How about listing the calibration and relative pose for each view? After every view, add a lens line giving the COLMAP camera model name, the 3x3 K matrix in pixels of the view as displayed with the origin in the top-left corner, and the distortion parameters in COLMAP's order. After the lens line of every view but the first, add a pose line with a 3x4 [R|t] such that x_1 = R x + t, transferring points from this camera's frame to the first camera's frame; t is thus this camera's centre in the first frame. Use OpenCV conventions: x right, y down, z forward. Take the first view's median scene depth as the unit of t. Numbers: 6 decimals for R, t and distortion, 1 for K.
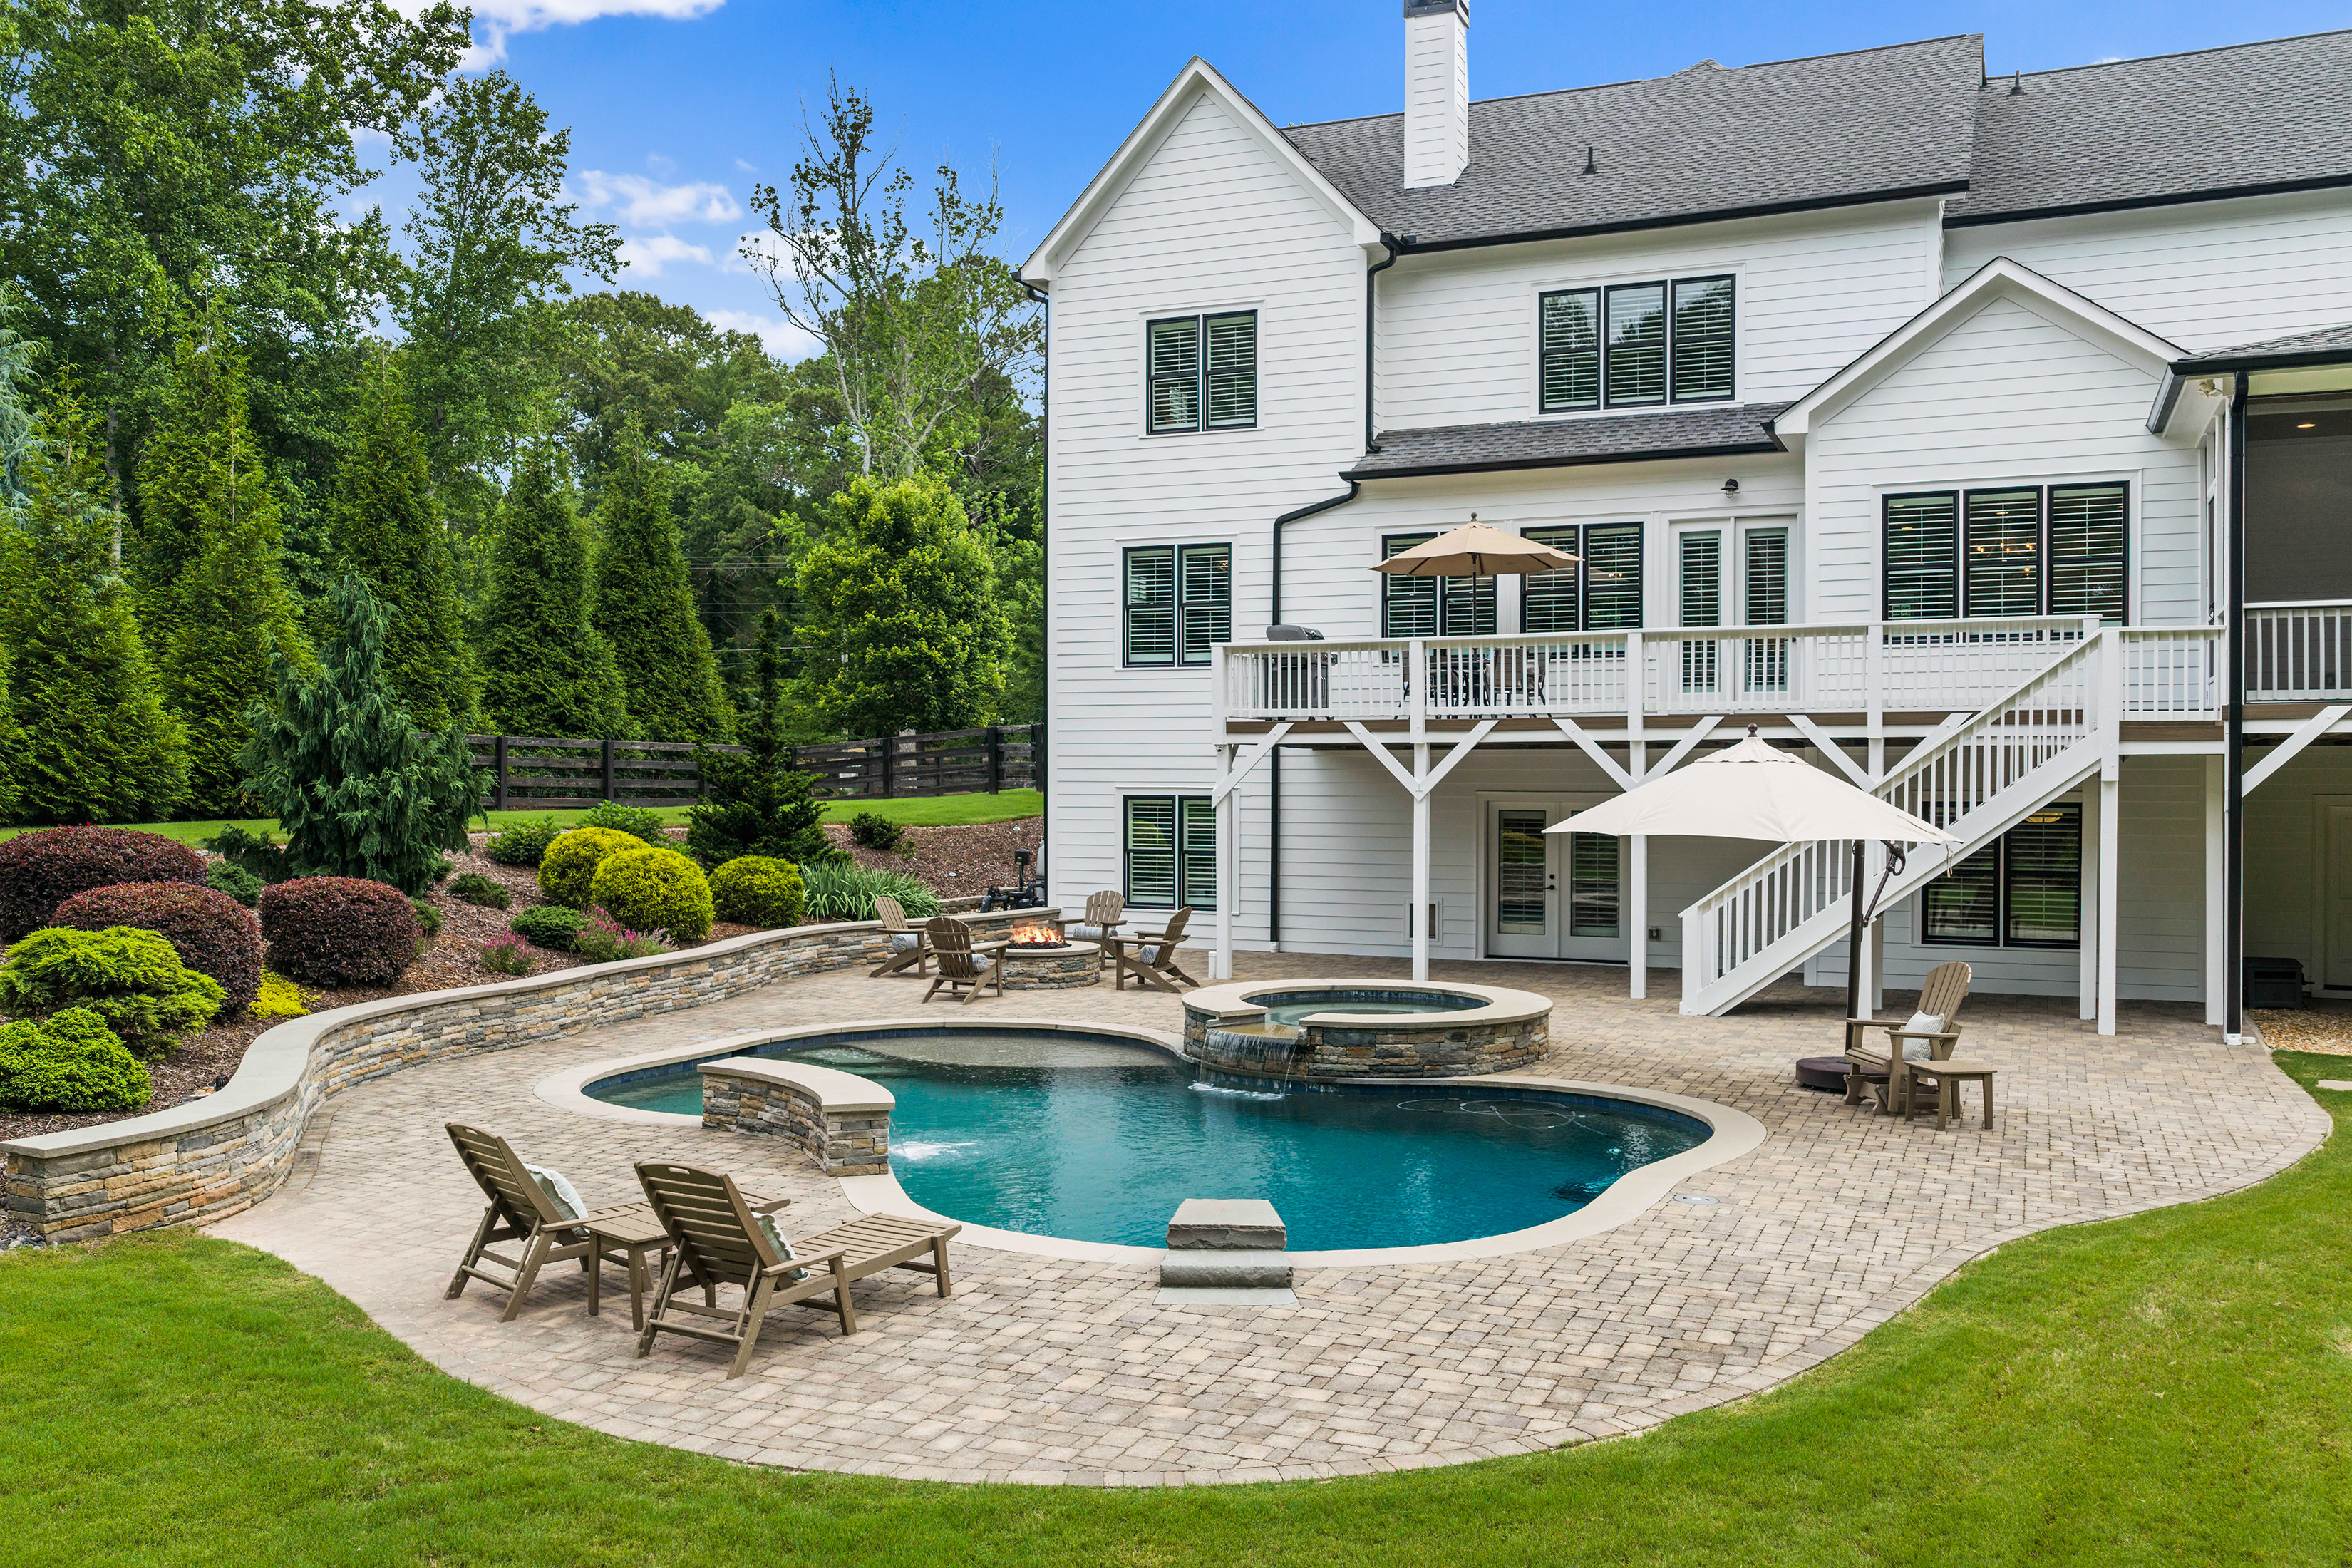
lens RADIAL K [[1957.3, 0, 1176.0], [0, 1957.3, 784.0], [0, 0, 1]] dist [0.006953, -0.009465]
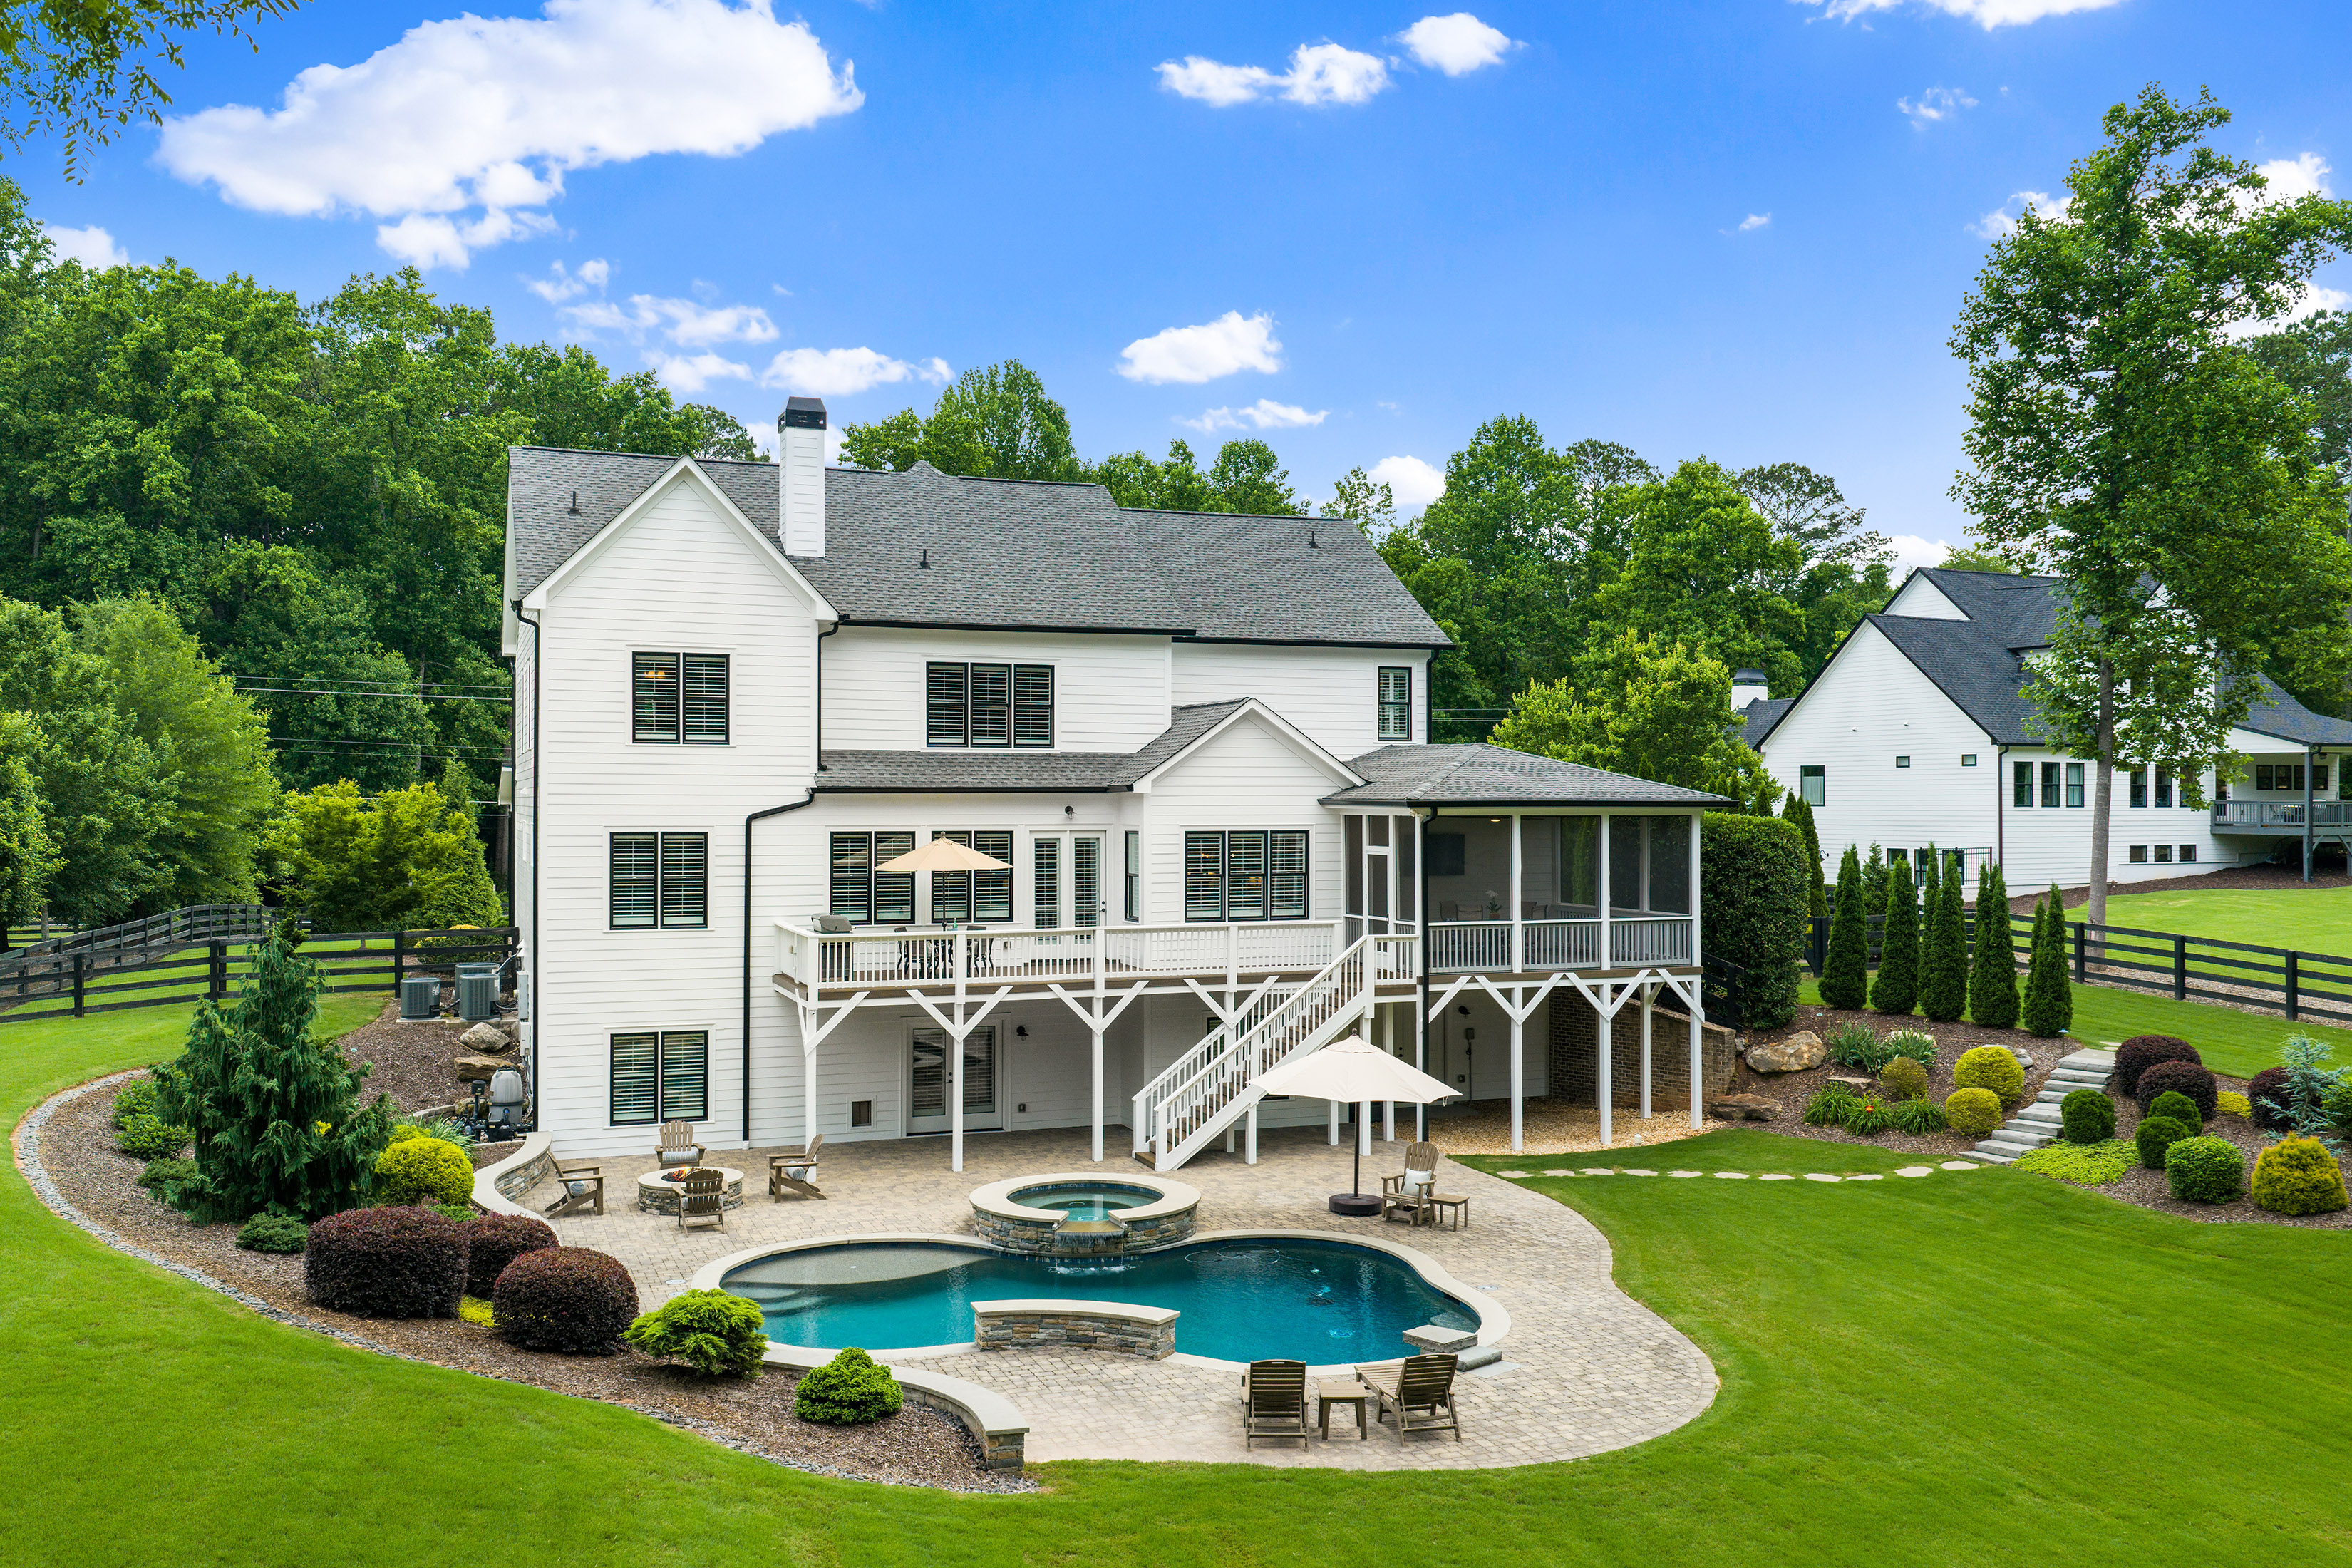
lens RADIAL K [[1948.6, 0, 1176.0], [0, 1948.6, 784.0], [0, 0, 1]] dist [0.021821, -0.032790]
pose [[0.713527, 0.004747, 0.700611, -0.729297], [0.004102, 0.999932, -0.010954, -0.156925], [-0.700615, 0.010690, 0.713459, -0.144836]]
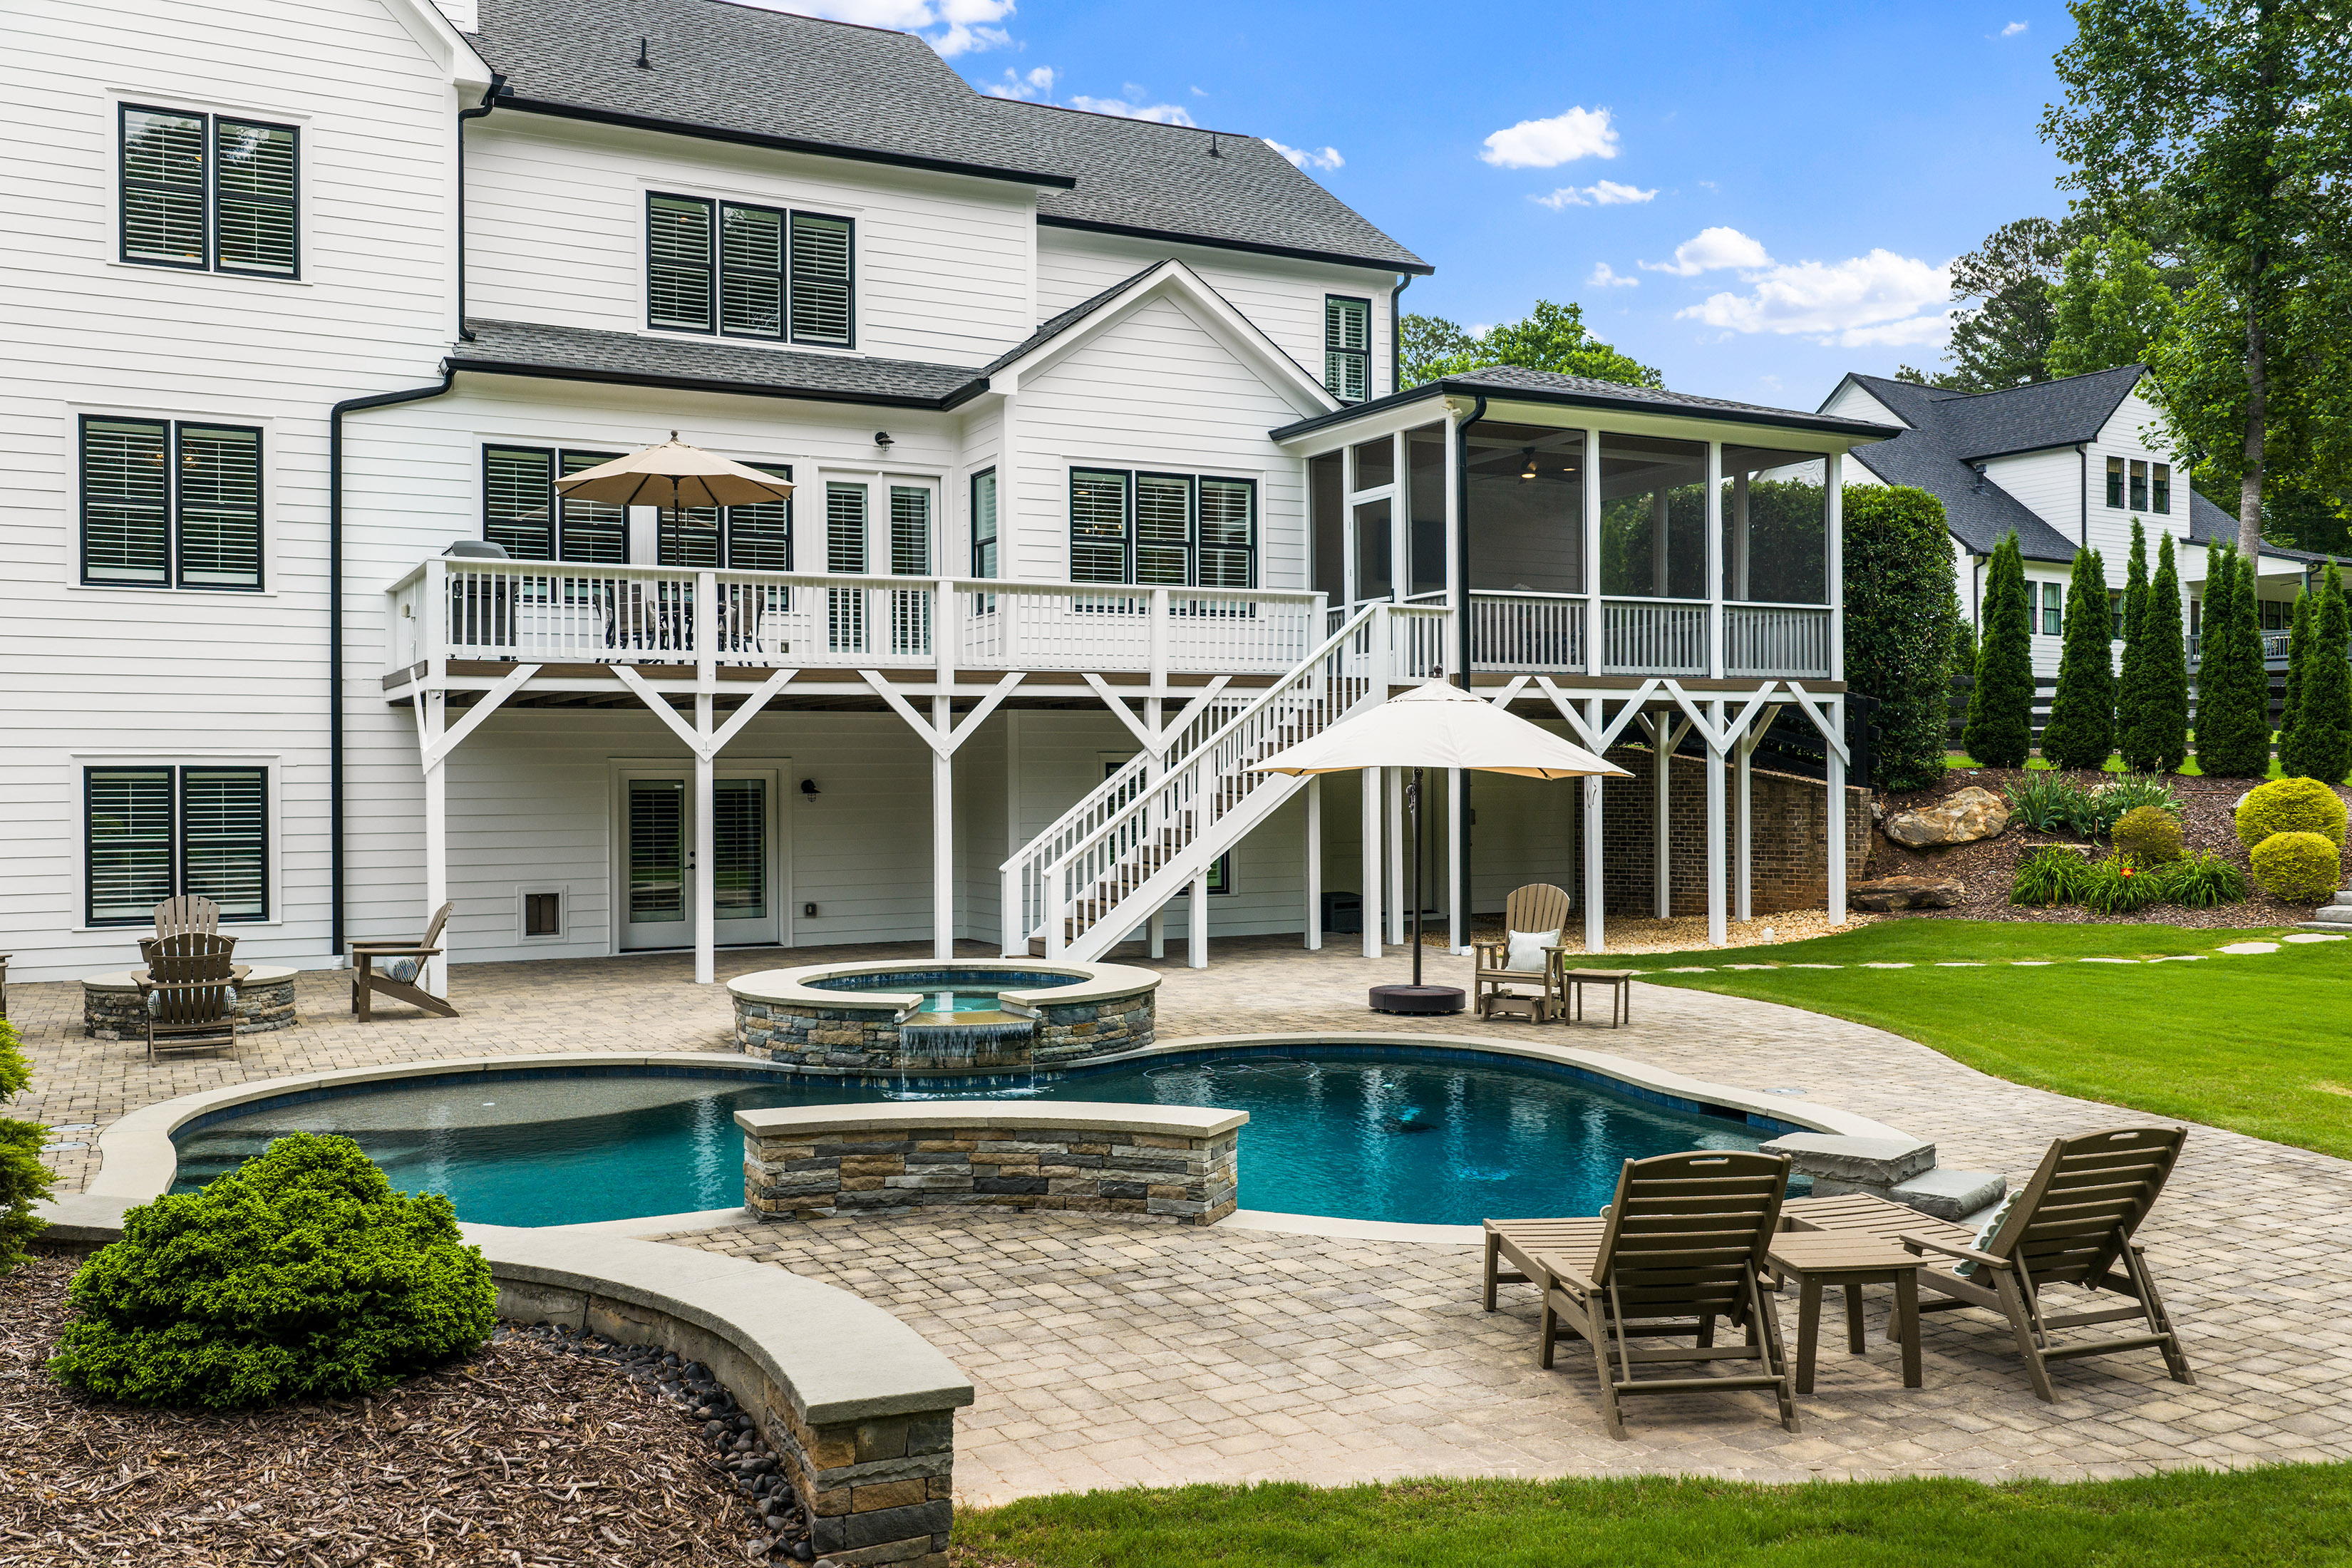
lens RADIAL K [[1972.4, 0, 1176.0], [0, 1972.4, 784.0], [0, 0, 1]] dist [0.010675, -0.014239]
pose [[0.623317, -0.006856, 0.781939, -0.388903], [0.011592, 0.999933, -0.000473, 0.019593], [-0.781883, 0.009359, 0.623355, 0.287415]]
